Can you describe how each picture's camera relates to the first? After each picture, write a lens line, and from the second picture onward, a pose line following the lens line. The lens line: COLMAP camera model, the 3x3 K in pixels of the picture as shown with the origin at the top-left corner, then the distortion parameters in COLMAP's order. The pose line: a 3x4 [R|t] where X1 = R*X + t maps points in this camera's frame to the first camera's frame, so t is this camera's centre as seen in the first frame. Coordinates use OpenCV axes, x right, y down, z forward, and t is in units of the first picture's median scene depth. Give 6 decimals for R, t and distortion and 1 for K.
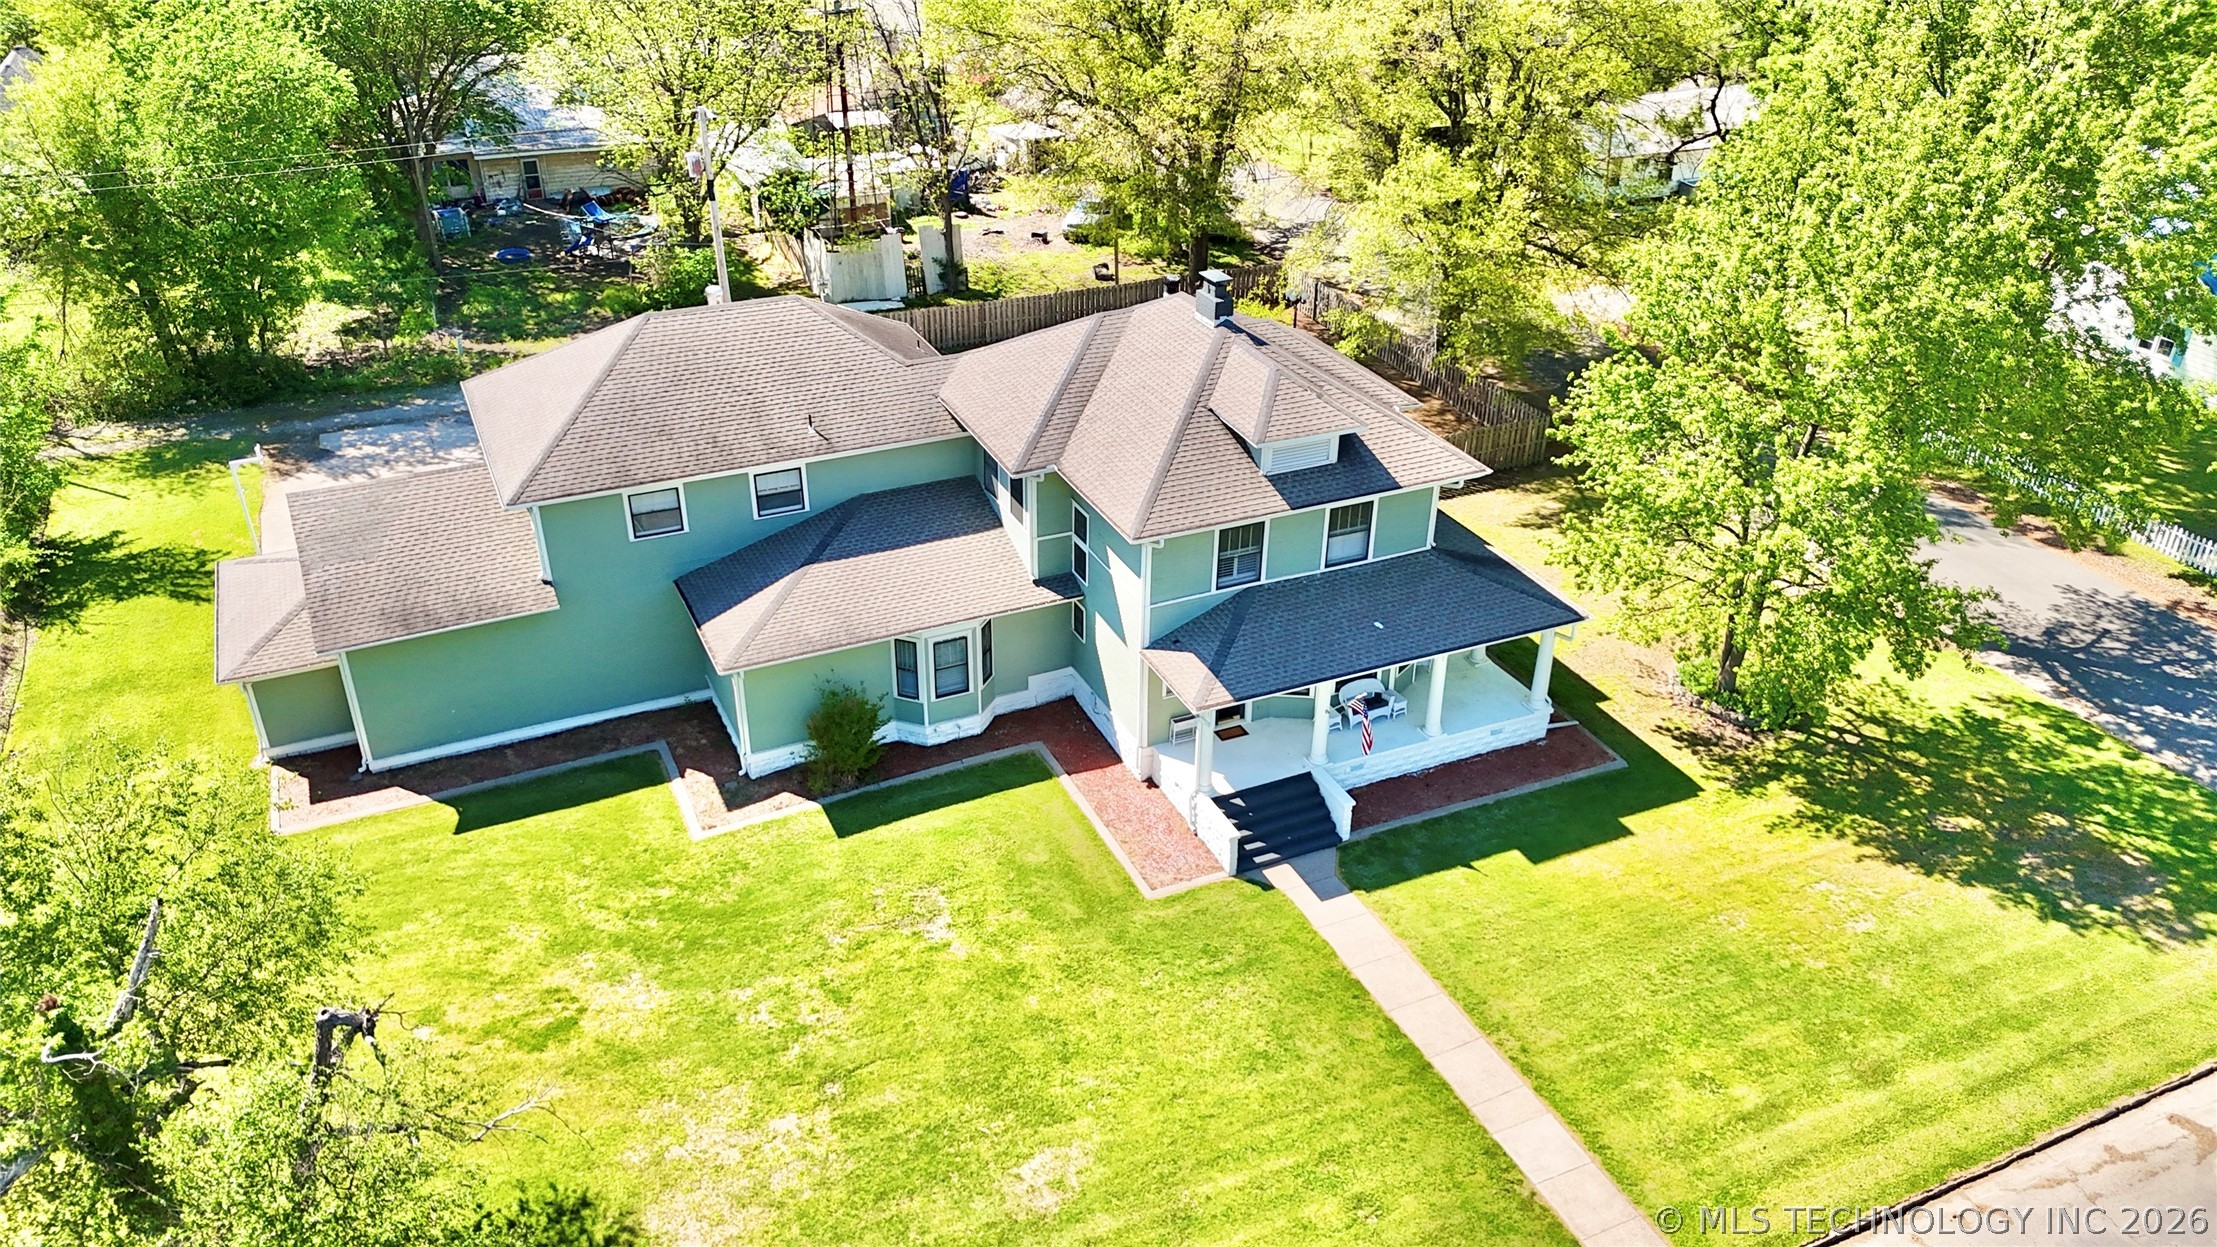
lens RADIAL K [[1625.2, 0, 1100.6], [0, 1625.2, 623.1], [0, 0, 1]] dist [0.081465, -0.093866]
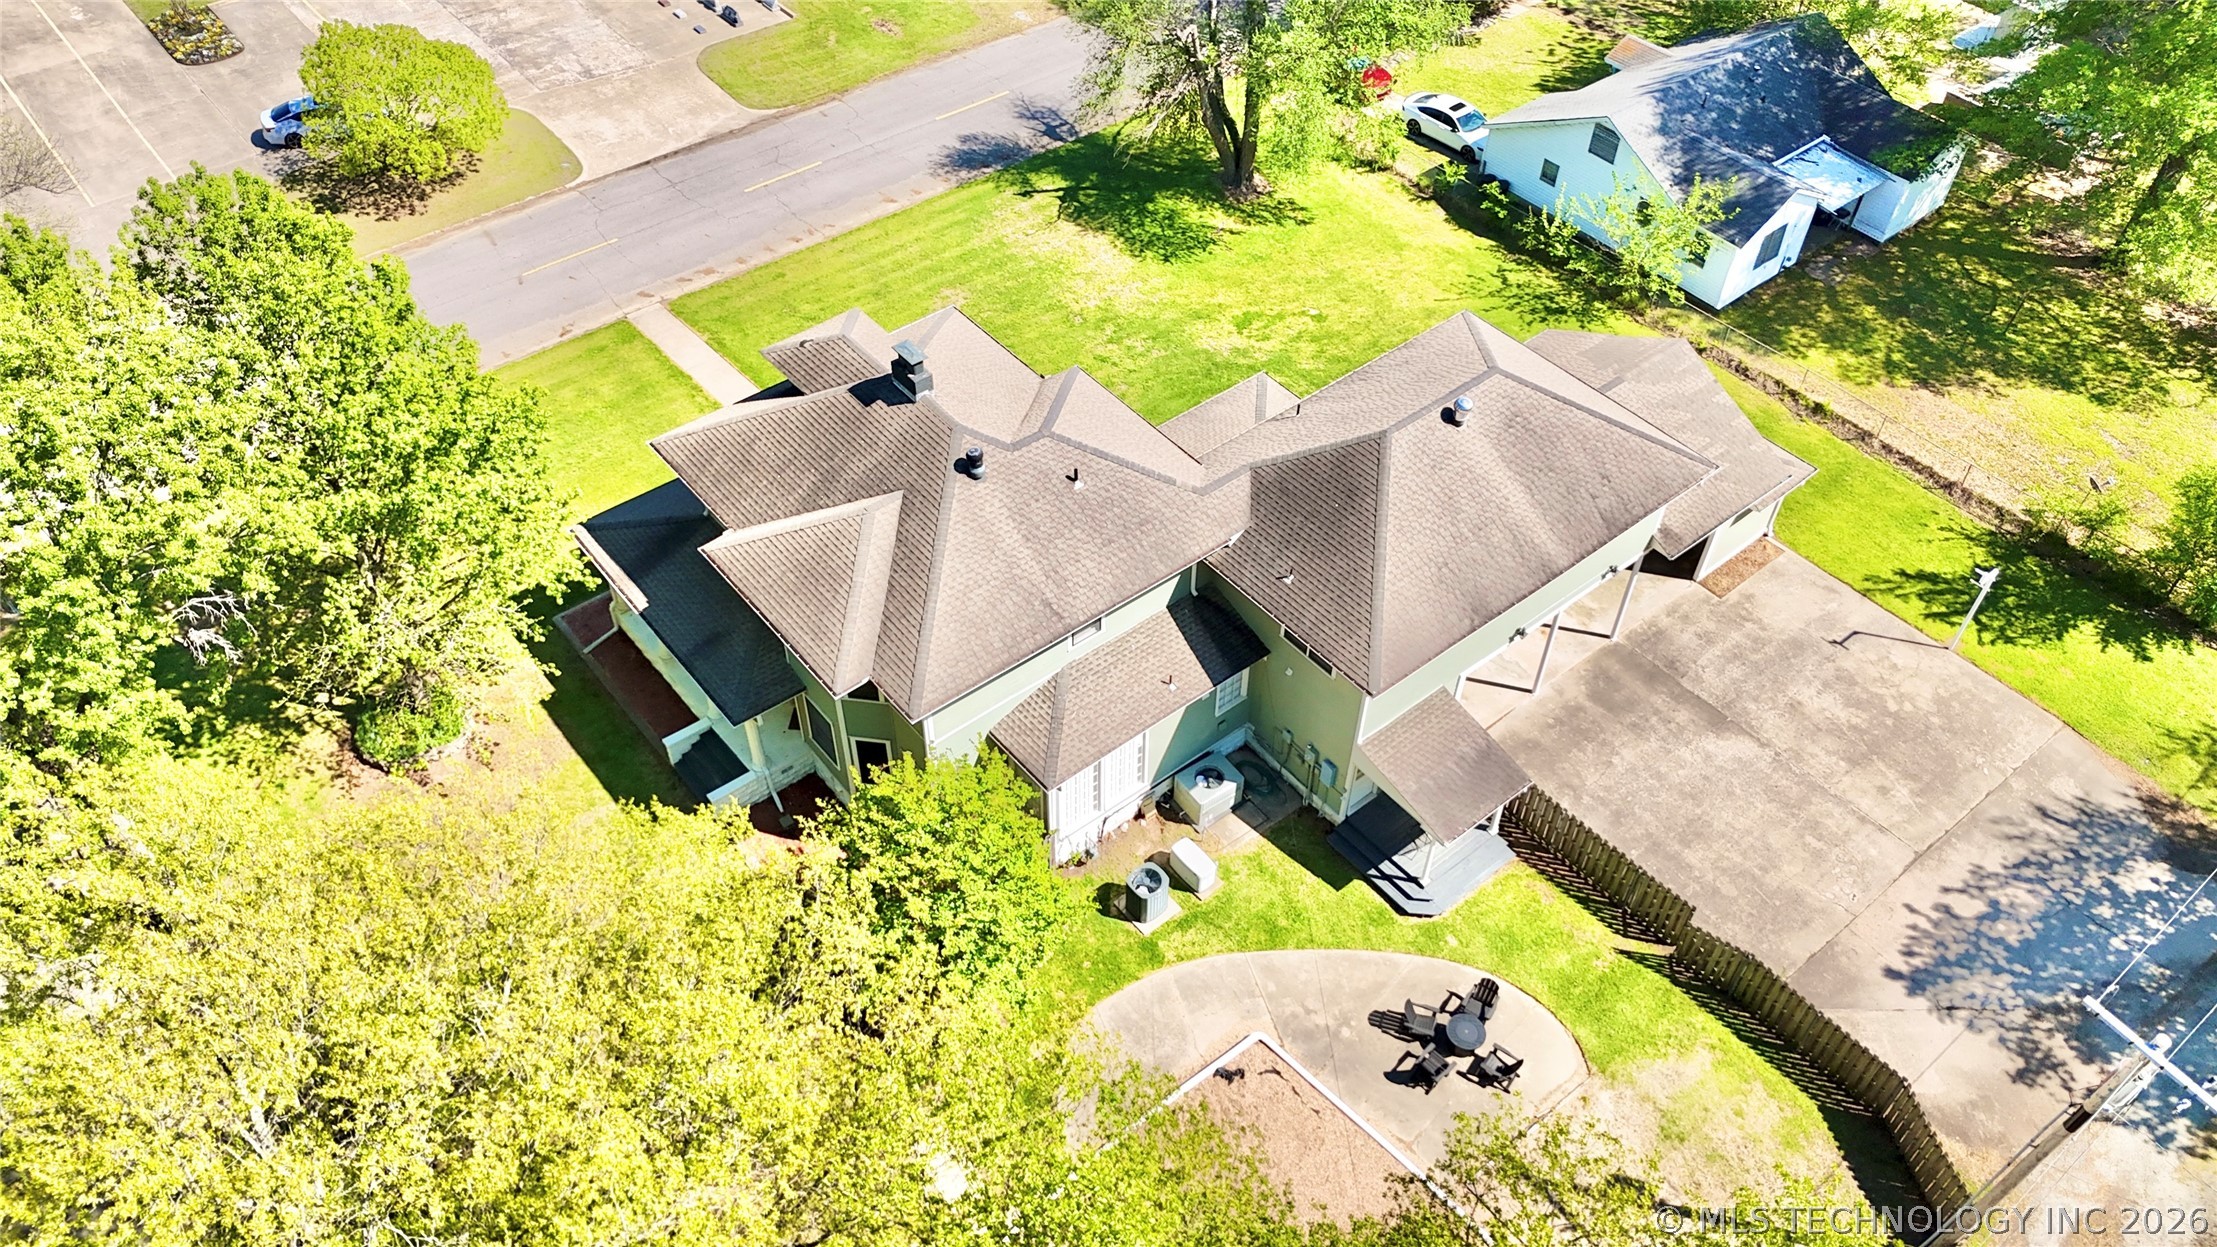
lens RADIAL K [[1625.2, 0, 1111.3], [0, 1625.2, 618.4], [0, 0, 1]] dist [0.081465, -0.093866]
pose [[-0.967817, 0.171732, -0.183950, 0.159030], [-0.137882, 0.249617, 0.958478, -1.140074], [0.210519, 0.952995, -0.217905, 1.406991]]
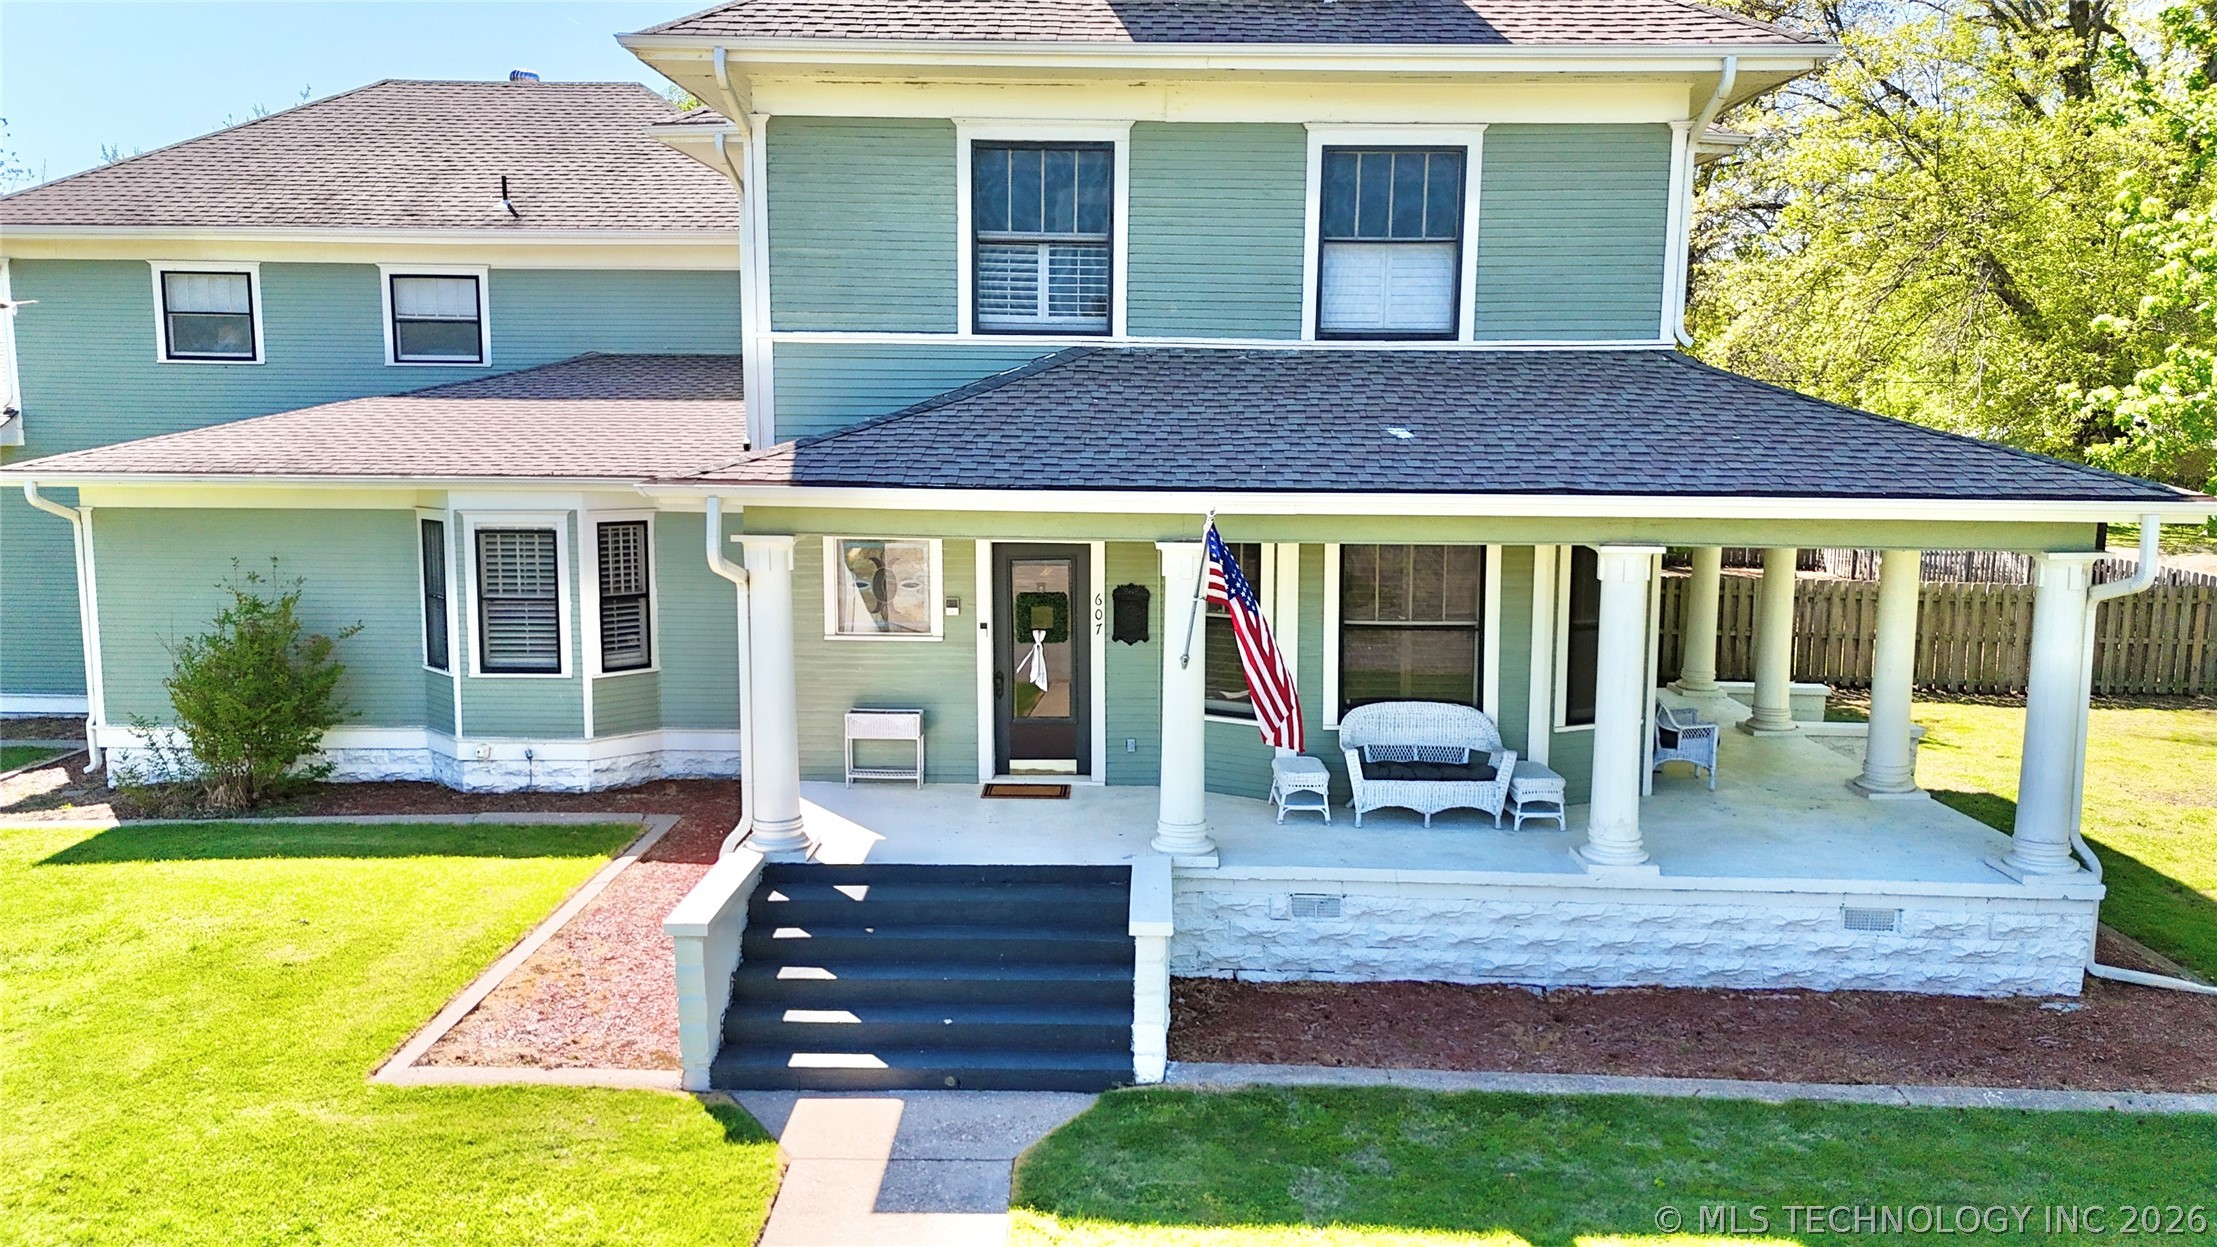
lens RADIAL K [[1625.2, 0, 1109.1], [0, 1625.2, 627.2], [0, 0, 1]] dist [0.081465, -0.093866]
pose [[0.903234, 0.059153, -0.425053, 0.254017], [-0.212740, 0.921907, -0.323773, 0.150440], [0.372707, 0.382868, 0.845282, 0.712287]]
